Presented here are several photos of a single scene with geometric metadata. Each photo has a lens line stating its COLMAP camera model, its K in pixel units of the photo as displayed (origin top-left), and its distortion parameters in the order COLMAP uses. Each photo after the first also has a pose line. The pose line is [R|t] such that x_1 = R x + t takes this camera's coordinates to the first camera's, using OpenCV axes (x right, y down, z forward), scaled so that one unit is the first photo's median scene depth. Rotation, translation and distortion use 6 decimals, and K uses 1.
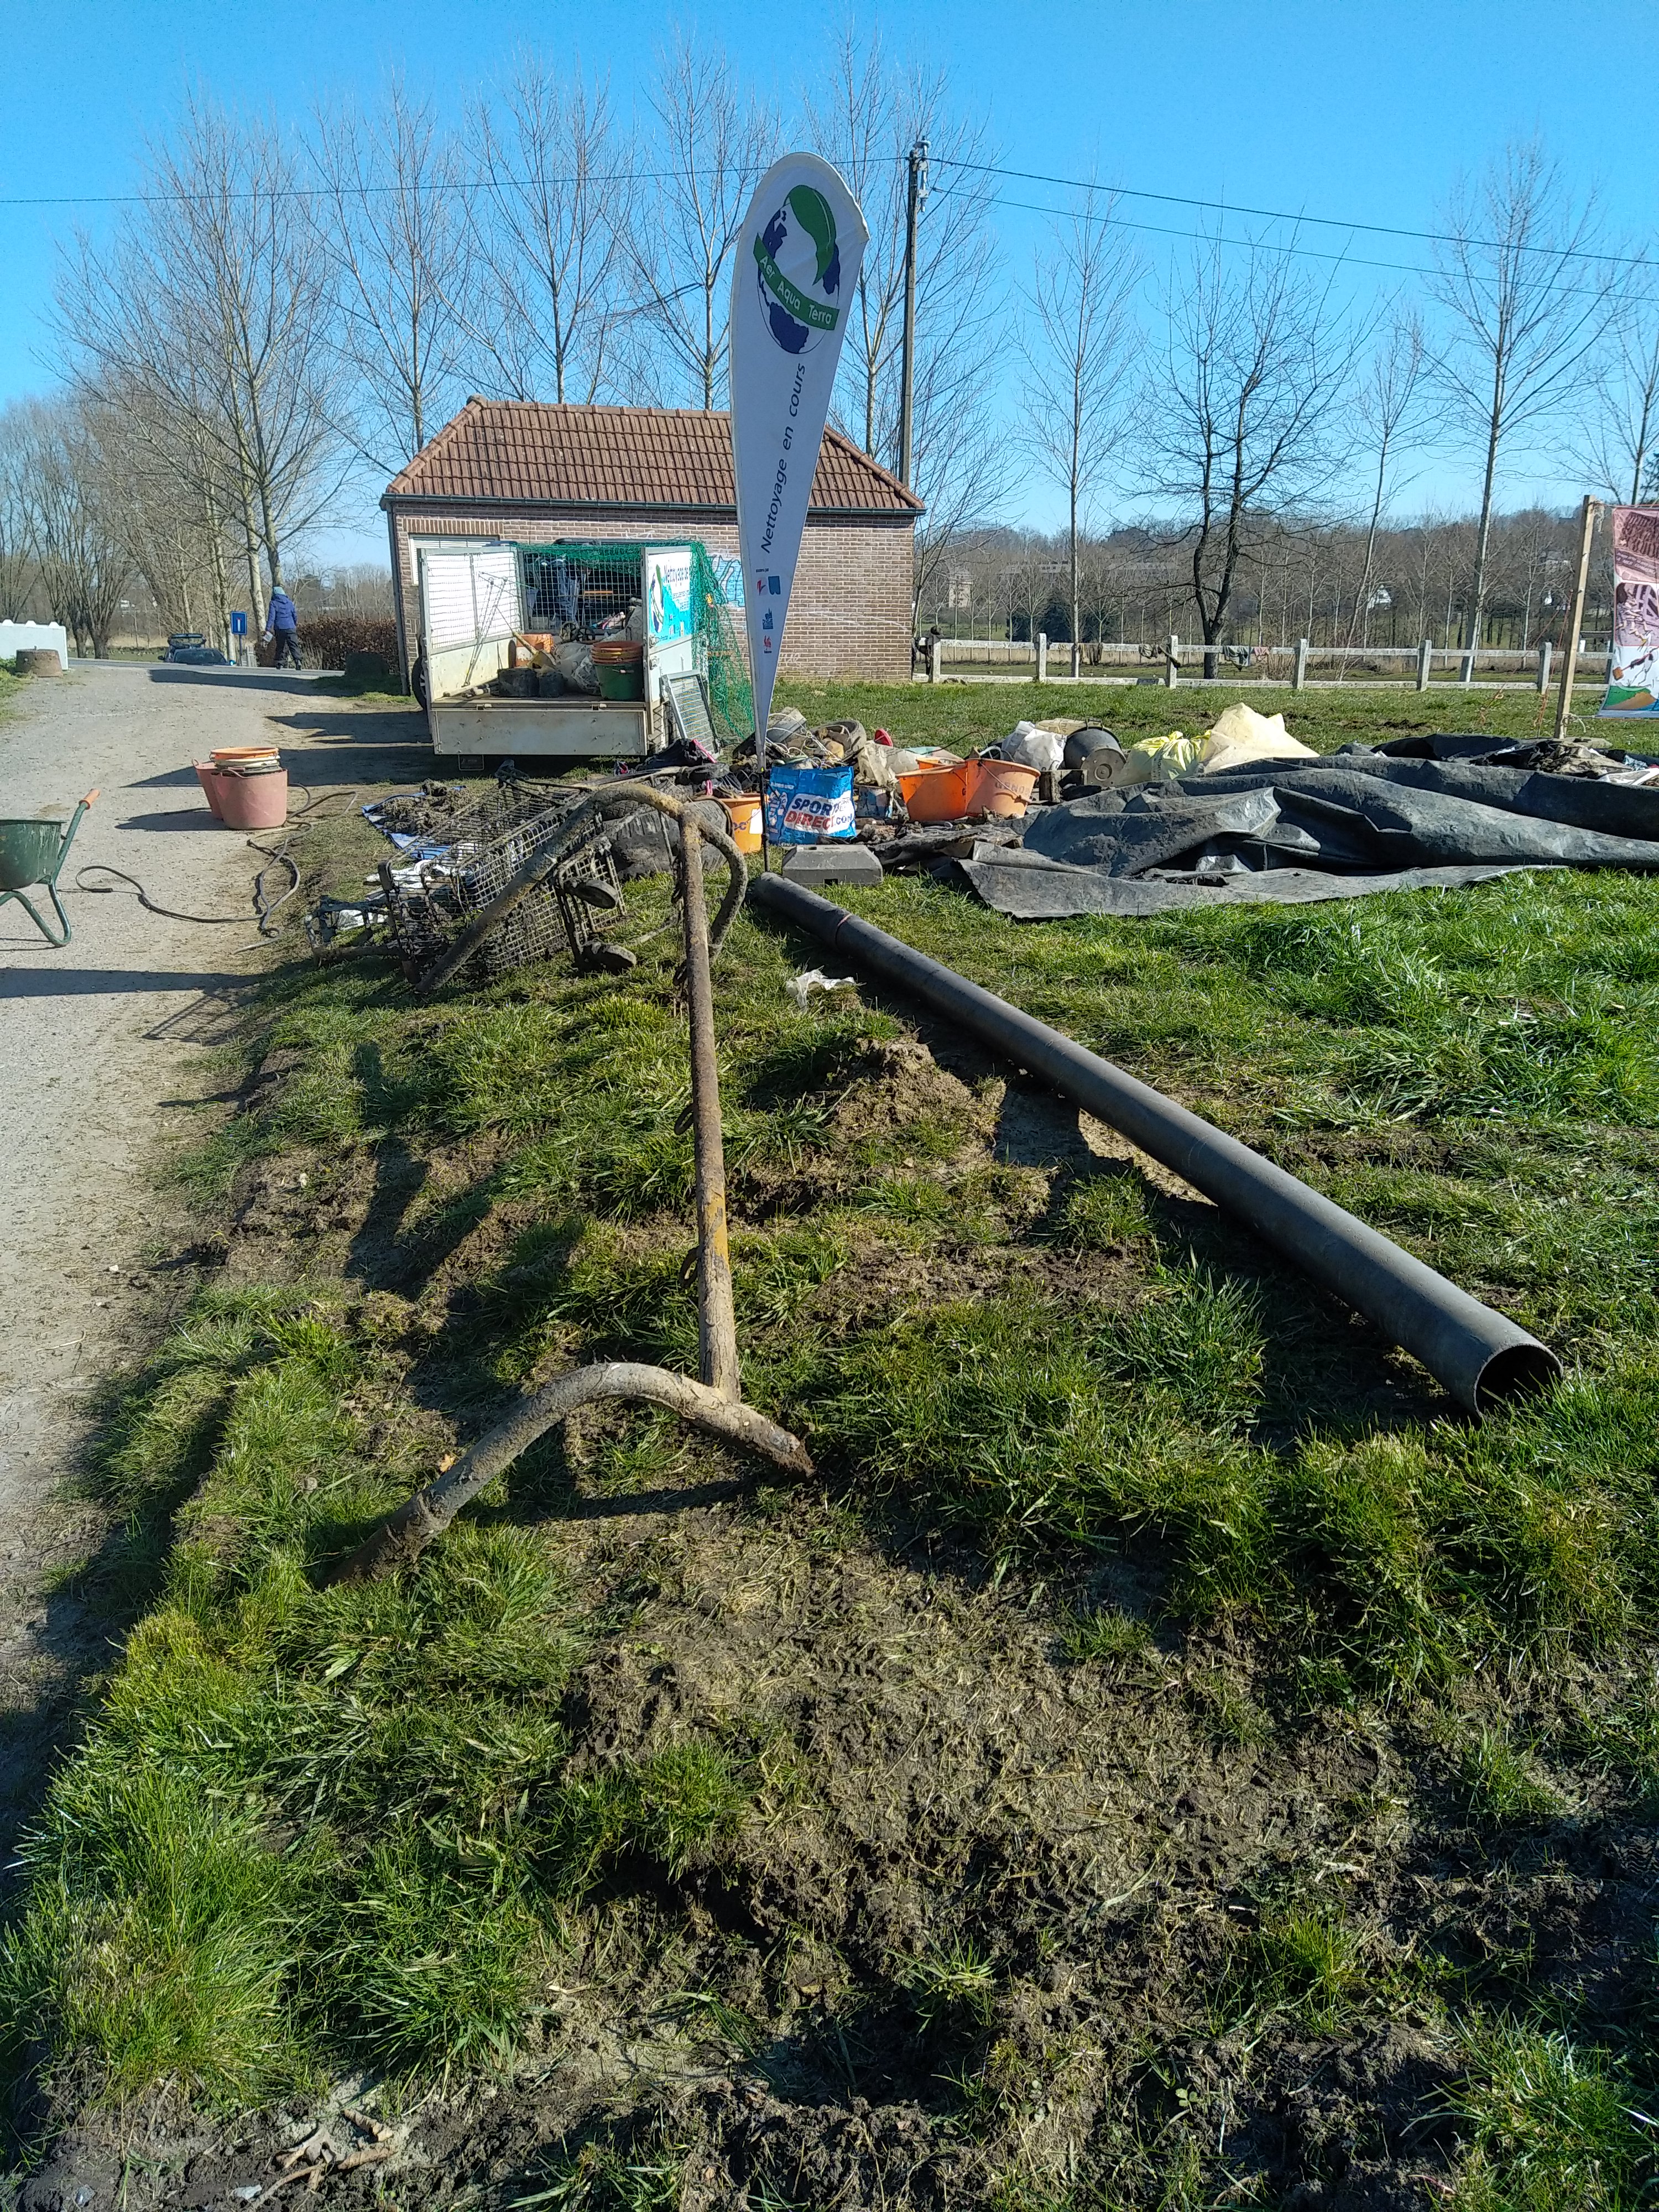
lens RADIAL K [[1561.5, 0, 829.5], [0, 1561.5, 1106.0], [0, 0, 1]] dist [0.000462, -0.002243]
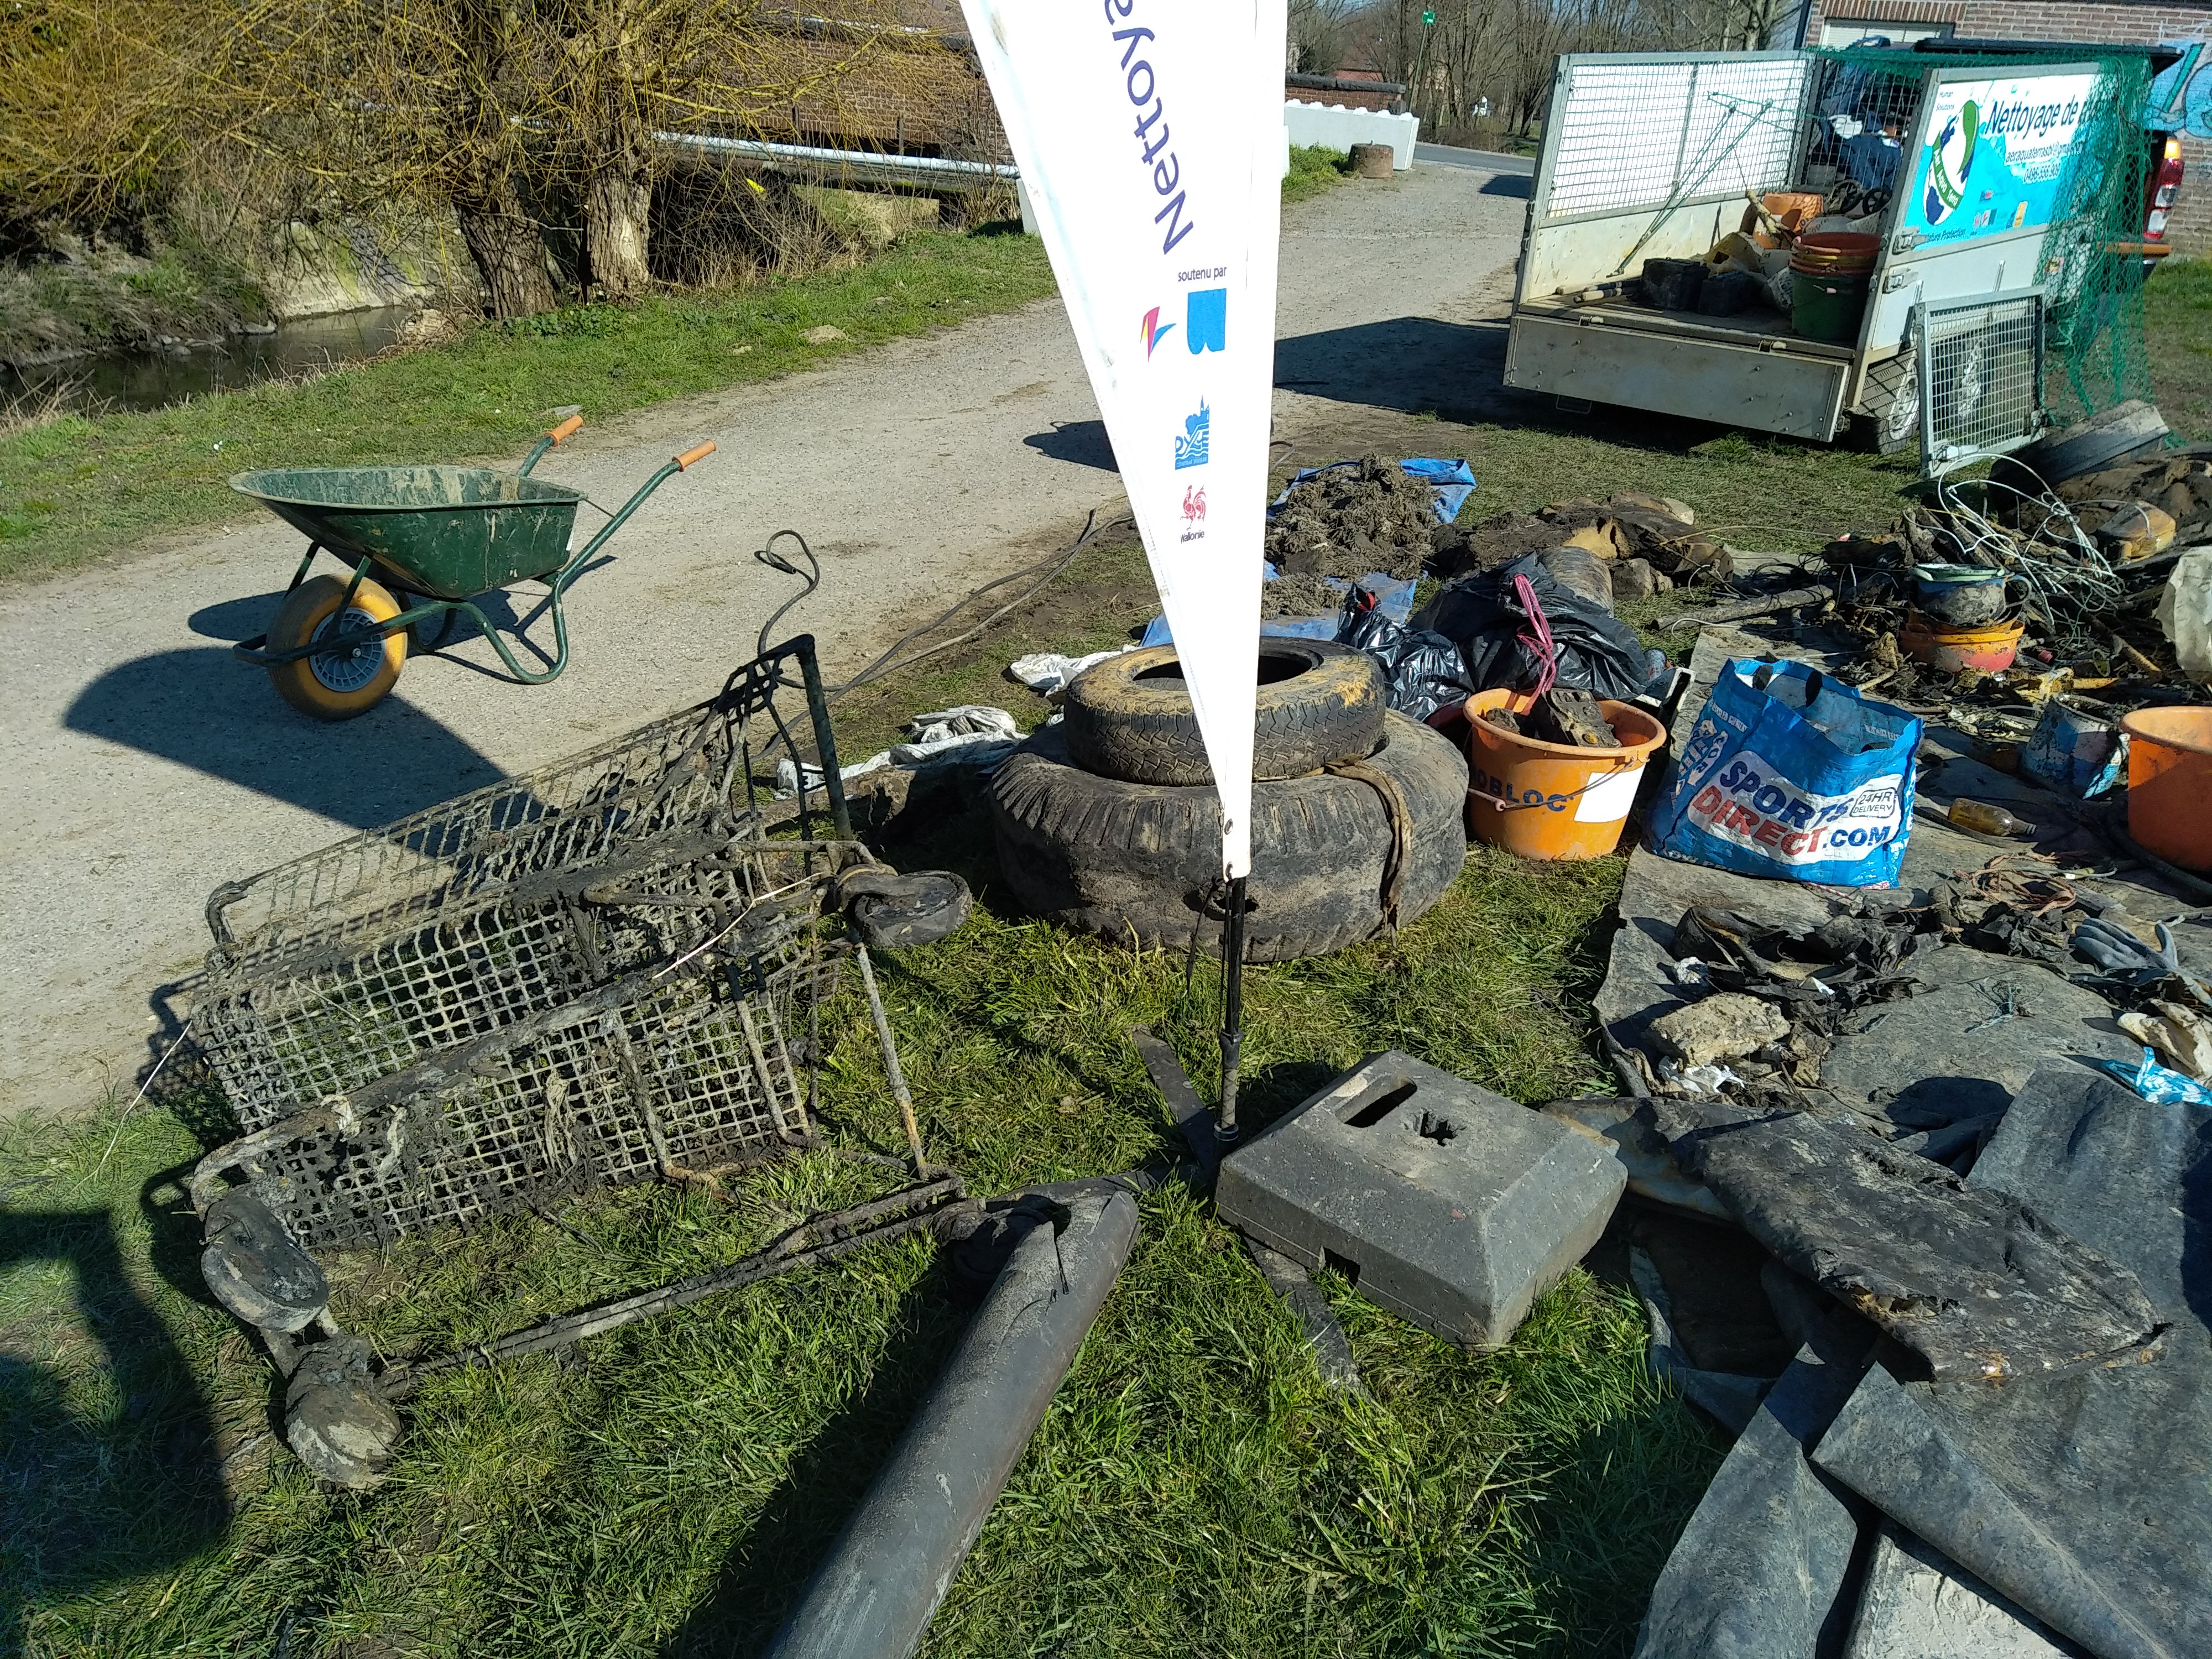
lens RADIAL K [[1561.5, 0, 1106.0], [0, 1561.5, 829.5], [0, 0, 1]] dist [0.000462, -0.002243]
pose [[0.749793, 0.317777, -0.580369, 0.063348], [-0.236757, 0.947901, 0.213145, -0.148350], [0.617864, -0.022408, 0.785965, 0.375999]]
